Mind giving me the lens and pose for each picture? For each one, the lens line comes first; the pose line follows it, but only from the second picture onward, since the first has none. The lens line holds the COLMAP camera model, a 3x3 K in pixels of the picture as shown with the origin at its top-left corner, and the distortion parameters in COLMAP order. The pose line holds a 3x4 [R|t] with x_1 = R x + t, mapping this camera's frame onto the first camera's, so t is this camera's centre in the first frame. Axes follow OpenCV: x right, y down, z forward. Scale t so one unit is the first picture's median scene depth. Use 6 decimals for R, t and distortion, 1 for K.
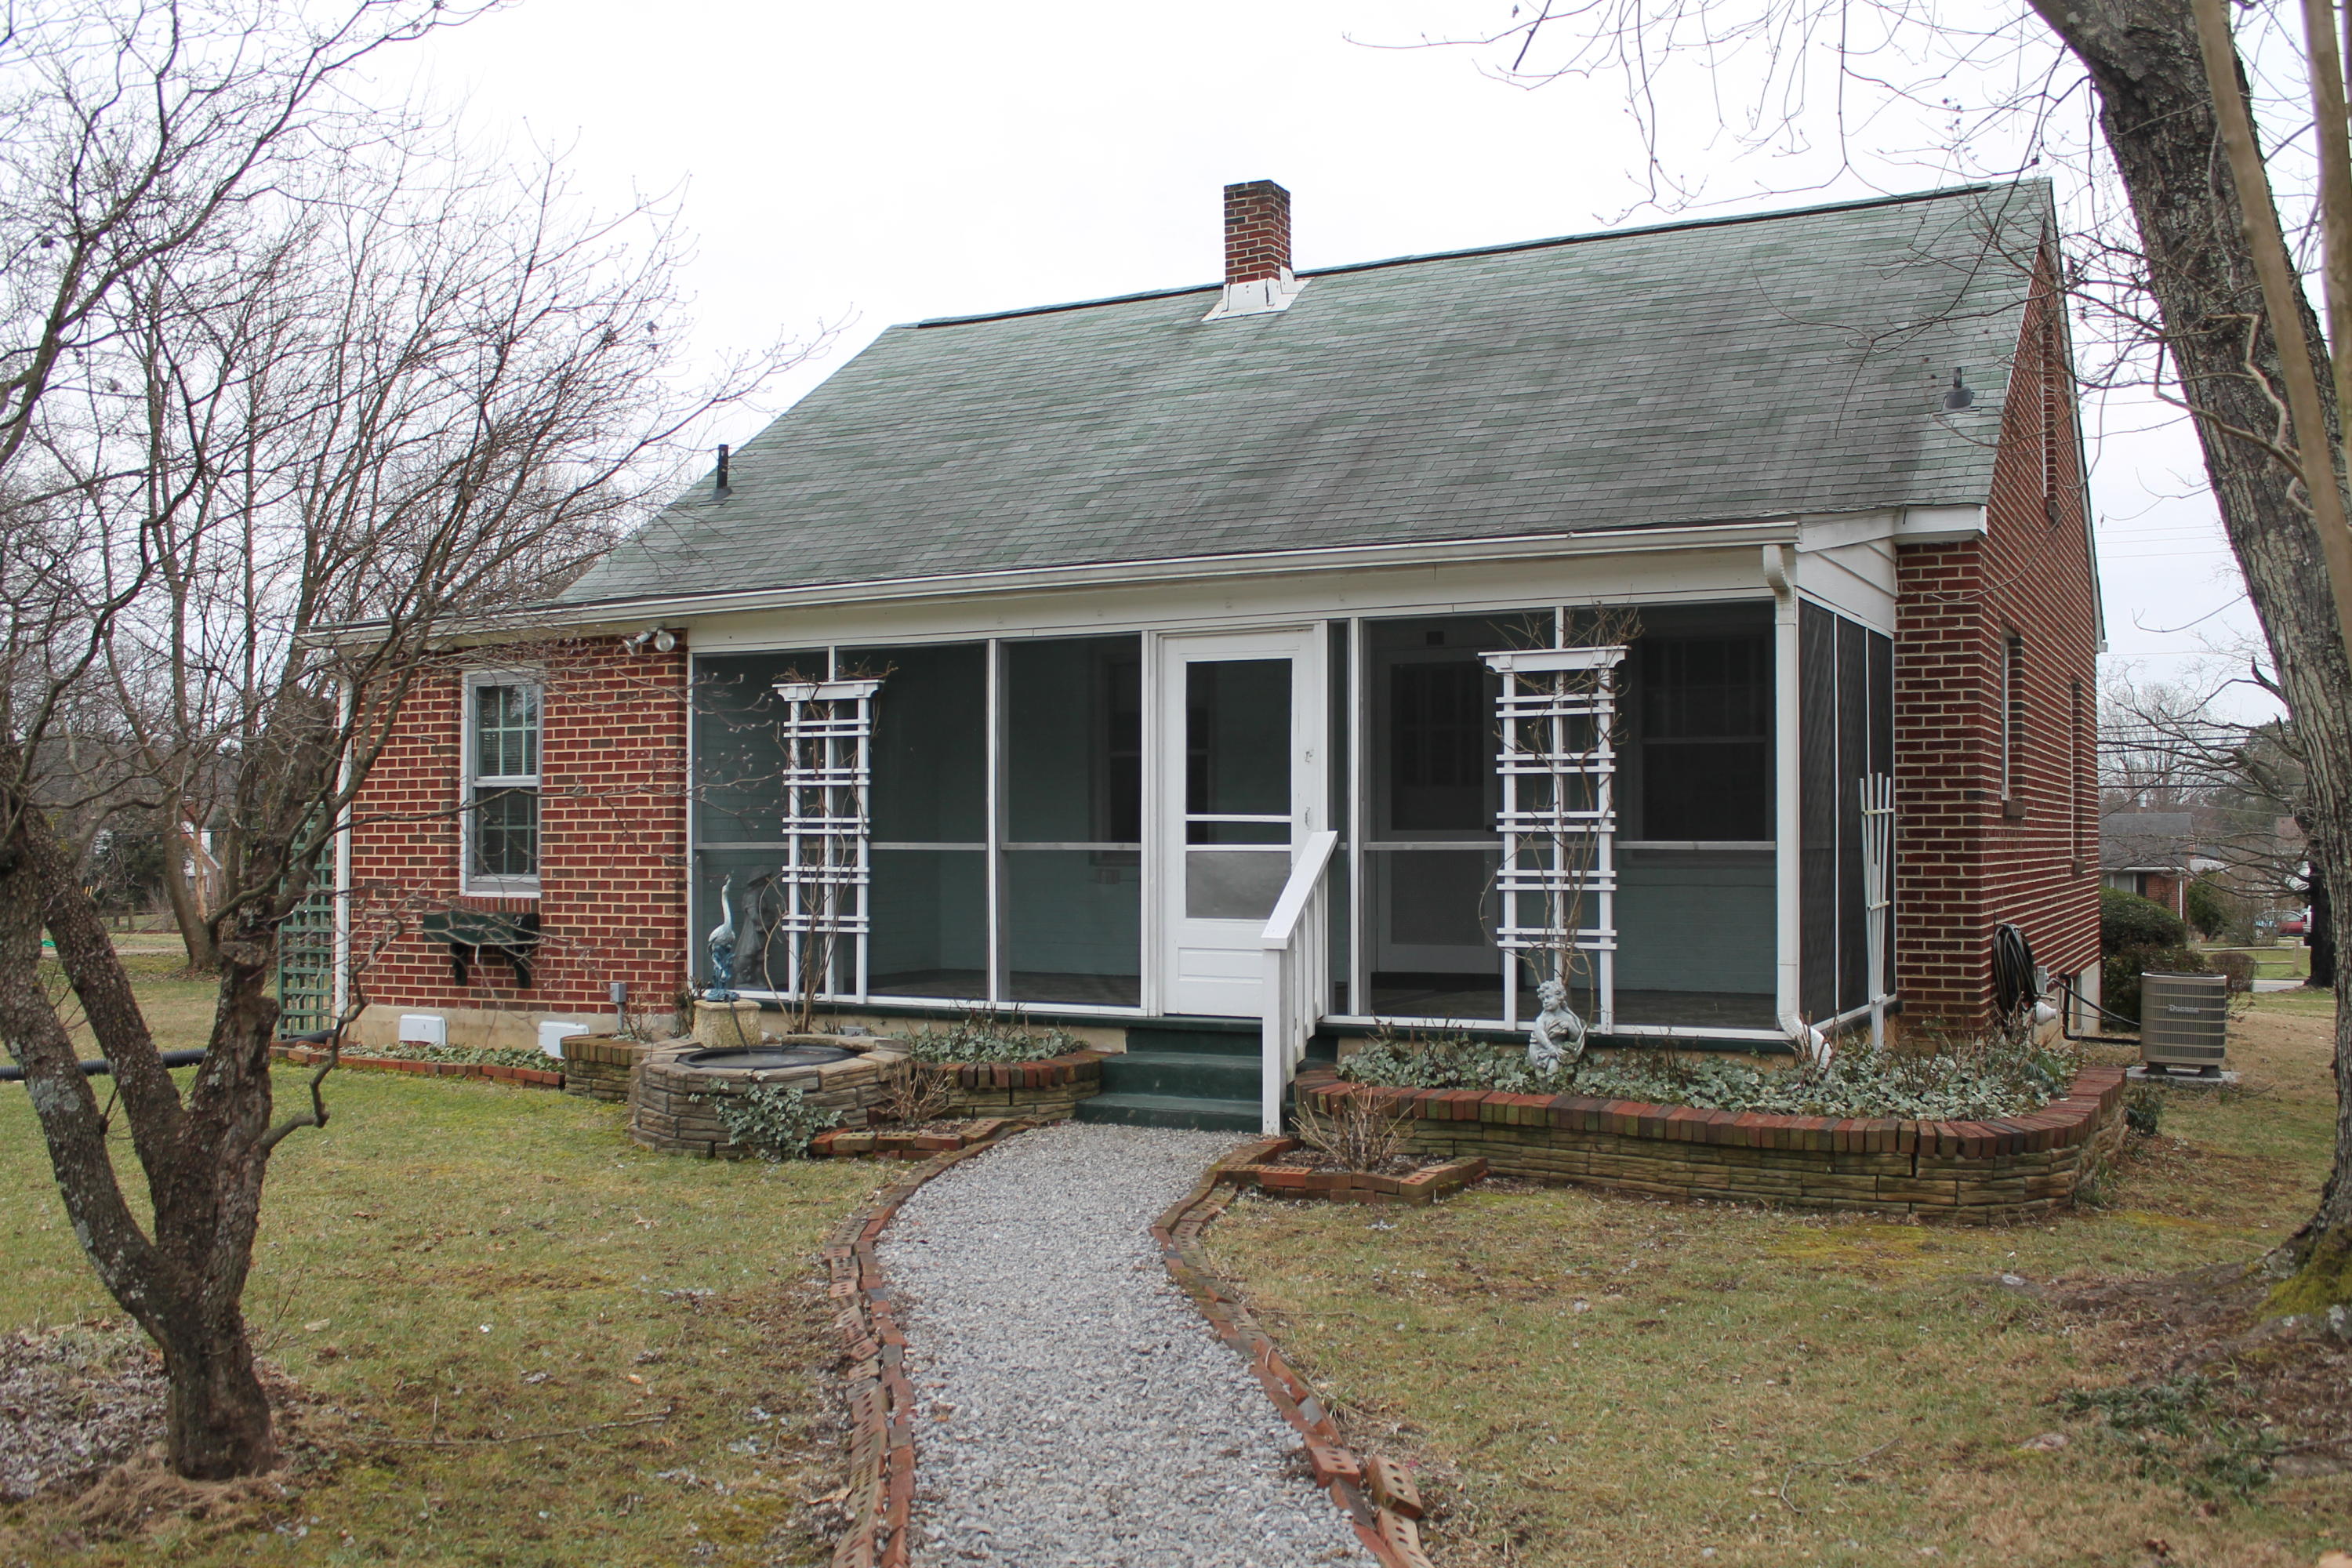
lens RADIAL K [[2150.8, 0, 1184.7], [0, 2150.8, 797.5], [0, 0, 1]] dist [-0.127644, -0.002601]
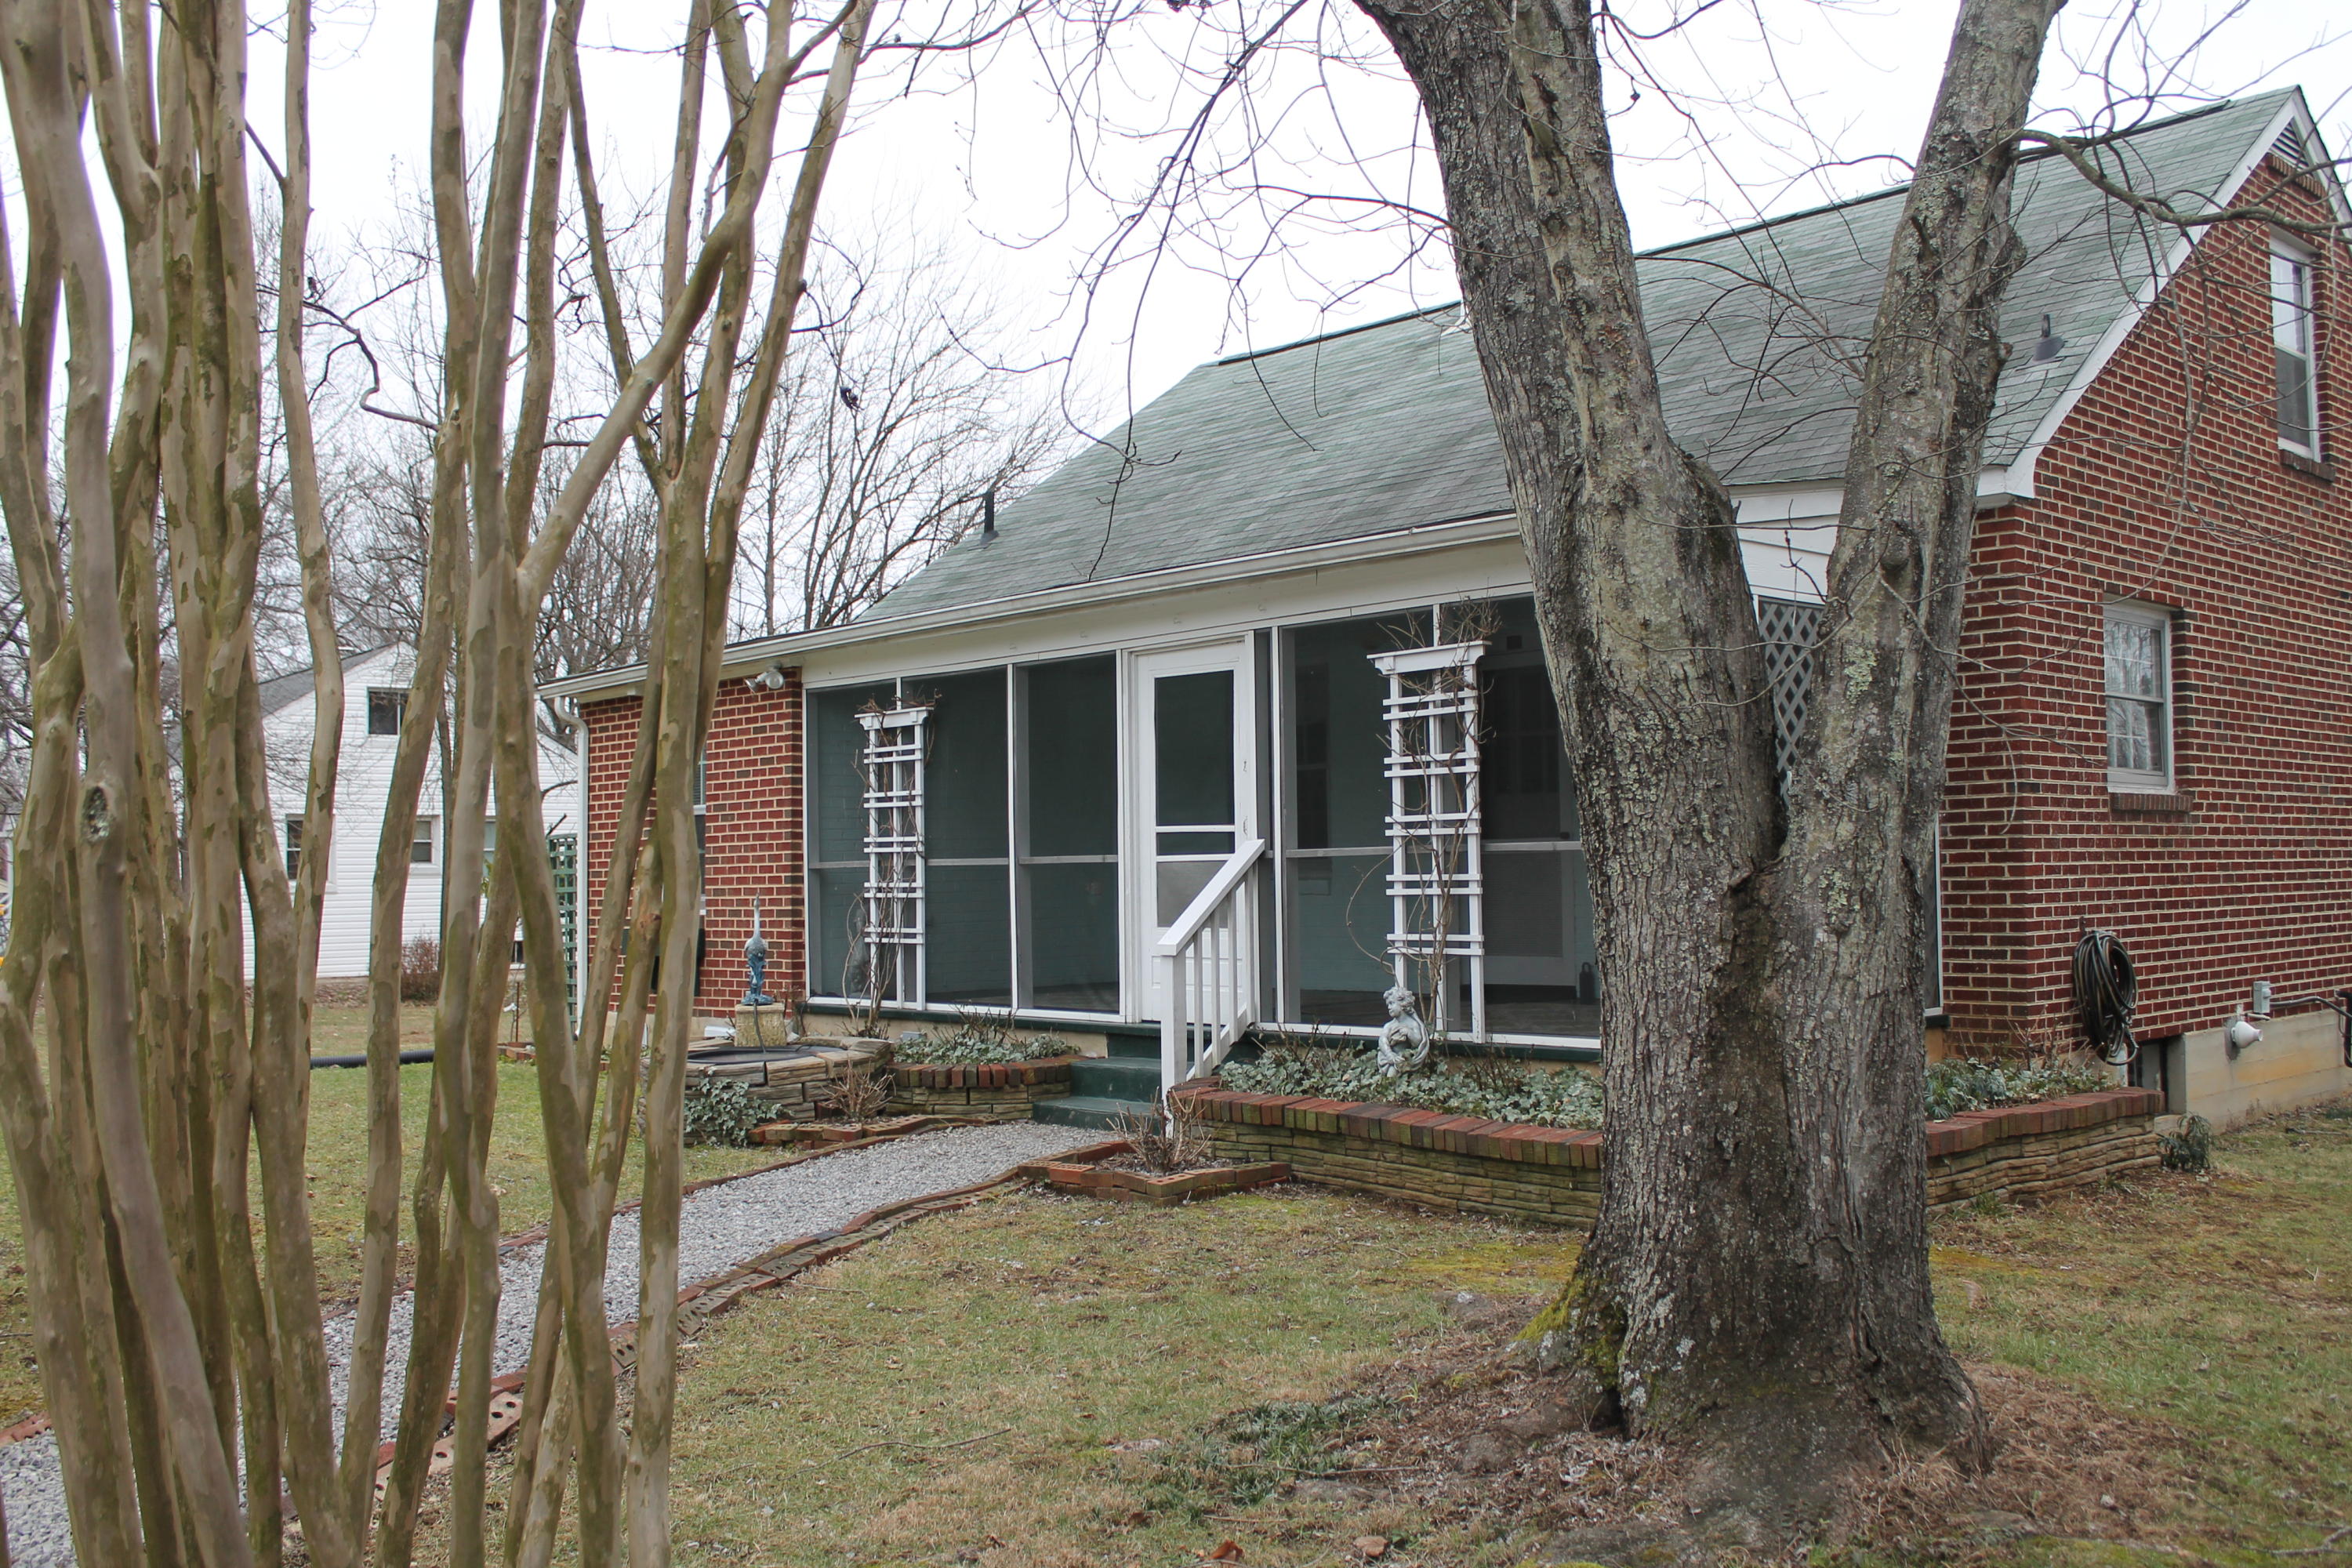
lens RADIAL K [[2150.8, 0, 1178.4], [0, 2150.8, 784.7], [0, 0, 1]] dist [-0.127644, -0.002601]
pose [[0.943741, -0.026792, -0.329599, 0.331954], [0.020020, 0.999513, -0.023924, 0.012253], [0.330079, 0.015980, 0.943818, 0.033458]]
